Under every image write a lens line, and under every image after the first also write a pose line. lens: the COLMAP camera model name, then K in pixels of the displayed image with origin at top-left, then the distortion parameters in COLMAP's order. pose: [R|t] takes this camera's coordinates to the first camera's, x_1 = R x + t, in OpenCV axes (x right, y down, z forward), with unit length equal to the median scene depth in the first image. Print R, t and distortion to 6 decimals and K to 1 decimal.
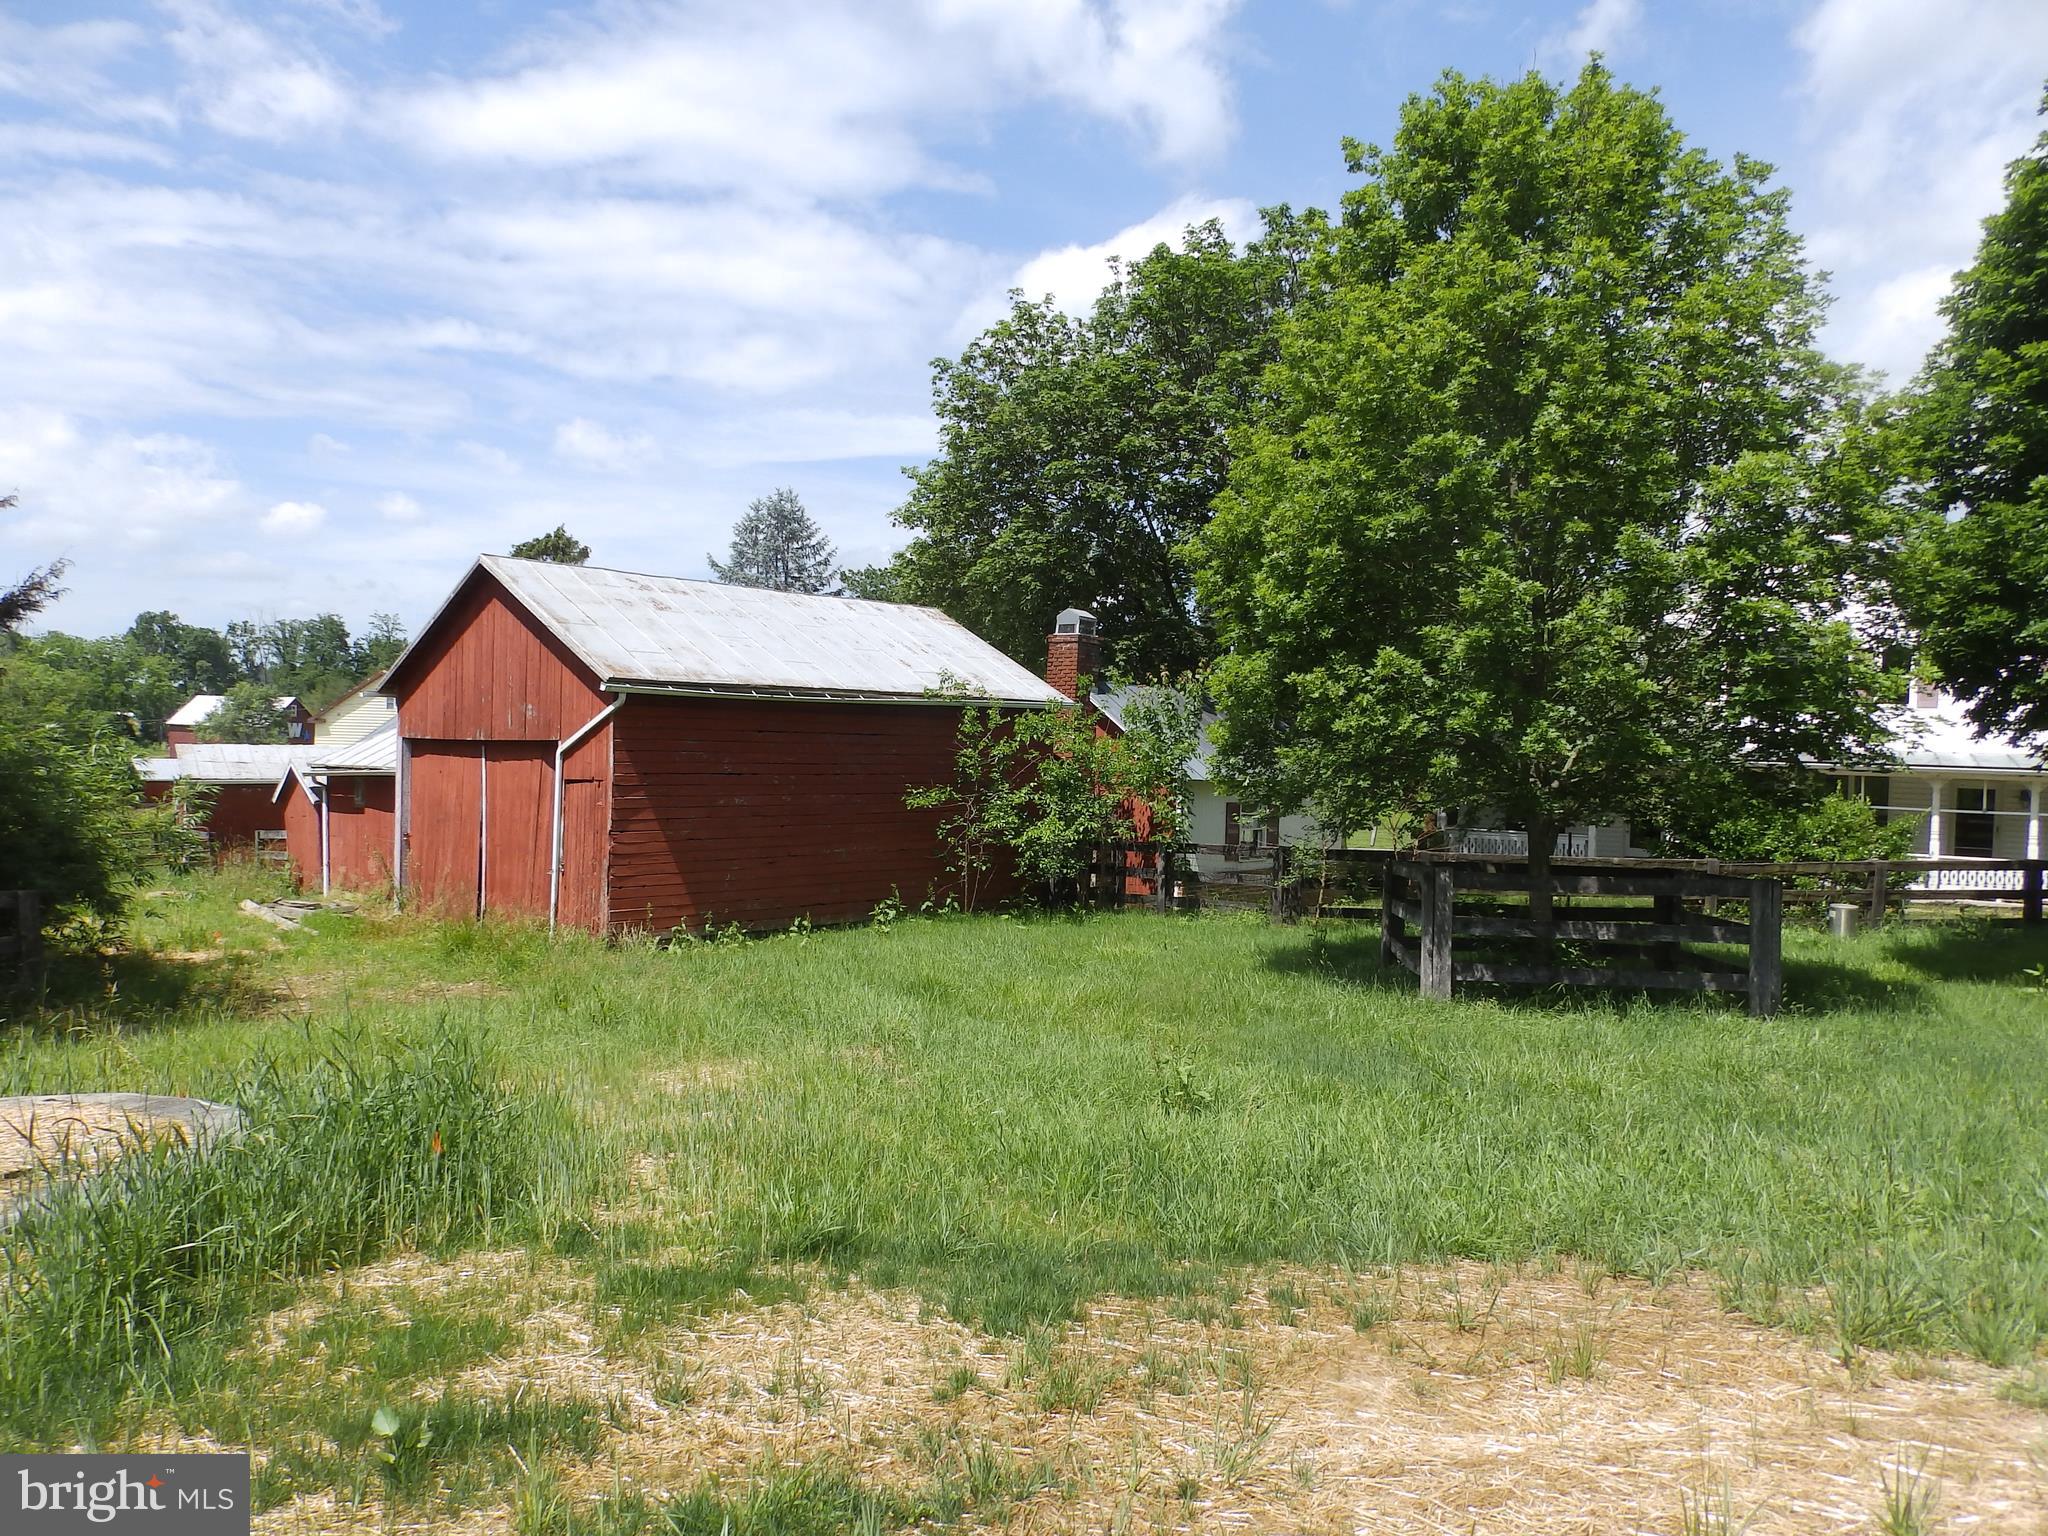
lens RADIAL K [[1402.8, 0, 1030.0], [0, 1402.8, 764.4], [0, 0, 1]] dist [0.004839, 0.001600]
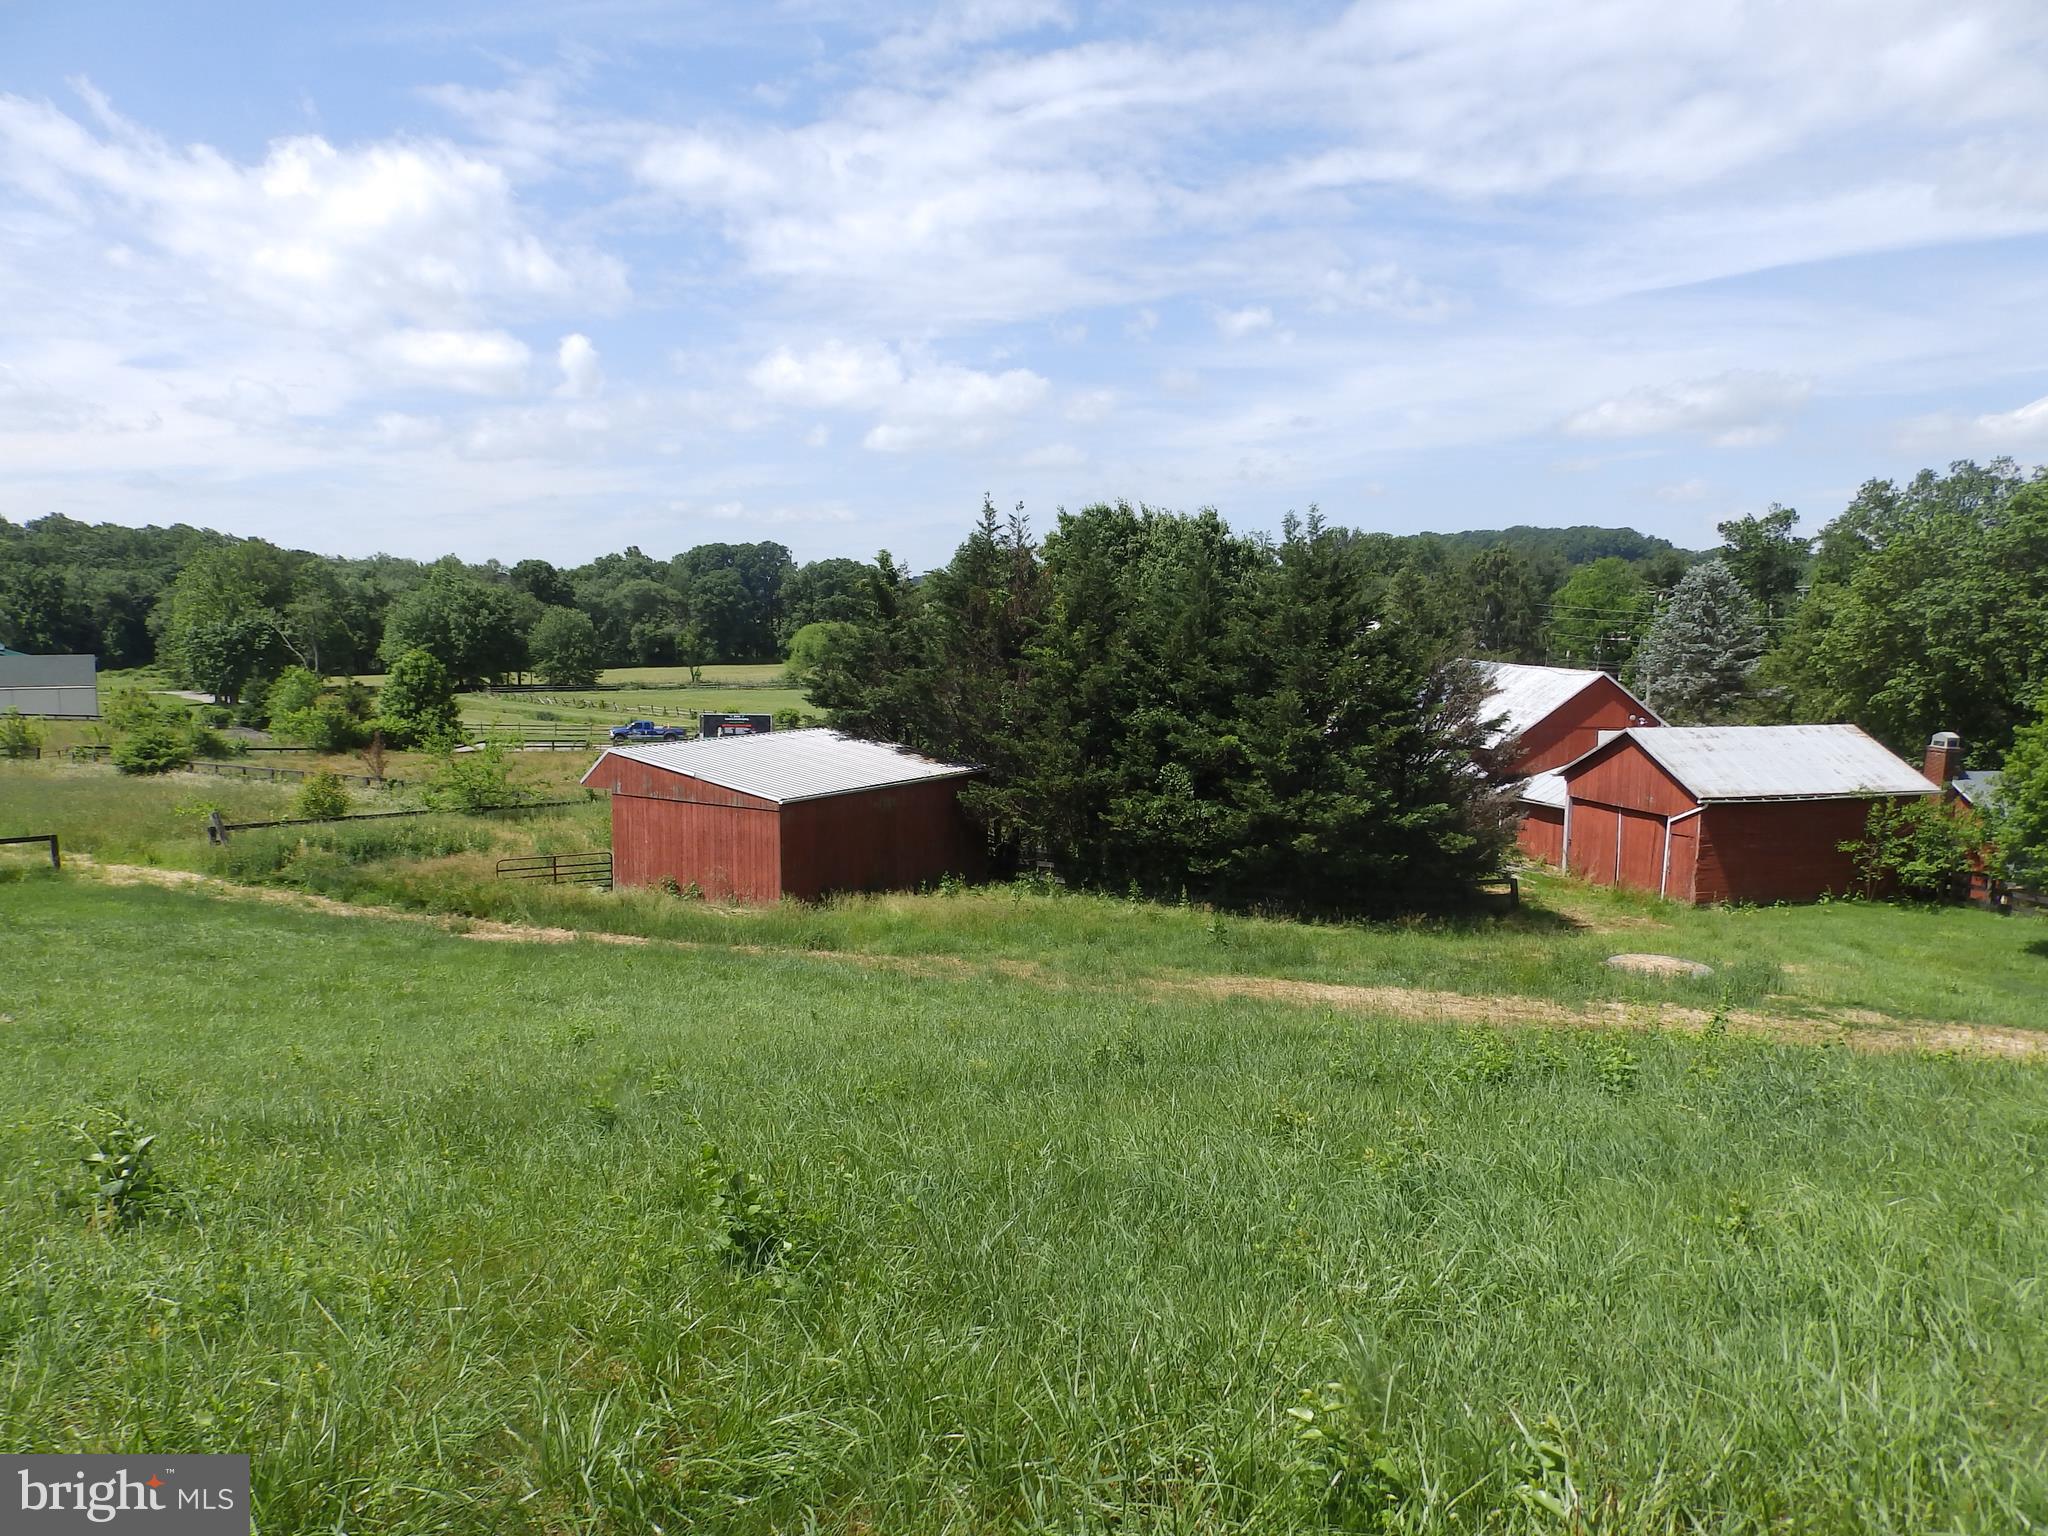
lens RADIAL K [[1402.8, 0, 1013.0], [0, 1402.8, 753.0], [0, 0, 1]] dist [0.004839, 0.001600]
pose [[0.841432, 0.041580, -0.538761, -0.001025], [0.001341, 0.996871, 0.079030, -0.272151], [0.540362, -0.067221, 0.838744, -1.358530]]
